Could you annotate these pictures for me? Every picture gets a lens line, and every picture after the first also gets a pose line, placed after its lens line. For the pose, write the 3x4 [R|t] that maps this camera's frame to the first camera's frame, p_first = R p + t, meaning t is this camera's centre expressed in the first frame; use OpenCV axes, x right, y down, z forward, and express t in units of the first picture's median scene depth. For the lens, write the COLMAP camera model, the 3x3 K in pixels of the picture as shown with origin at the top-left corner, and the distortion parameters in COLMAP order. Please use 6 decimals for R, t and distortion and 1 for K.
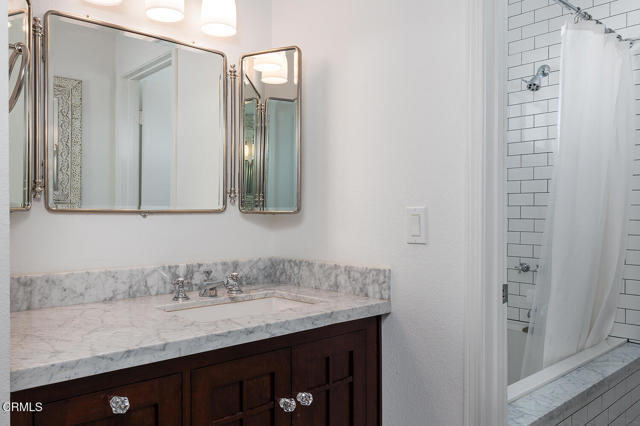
lens RADIAL K [[500.0, 0, 318.9], [0, 500.0, 217.9], [0, 0, 1]] dist [0.008418, 0.005576]
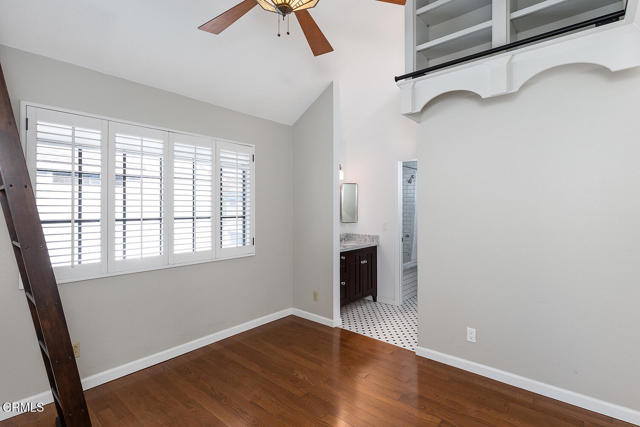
lens RADIAL K [[298.5, 0, 320.7], [0, 298.5, 208.3], [0, 0, 1]] dist [0.002491, 0.000040]
pose [[0.994778, -0.006590, 0.101849, -0.615397], [0.006200, 0.999972, 0.004144, -0.149826], [-0.101873, -0.003491, 0.994791, -1.540093]]
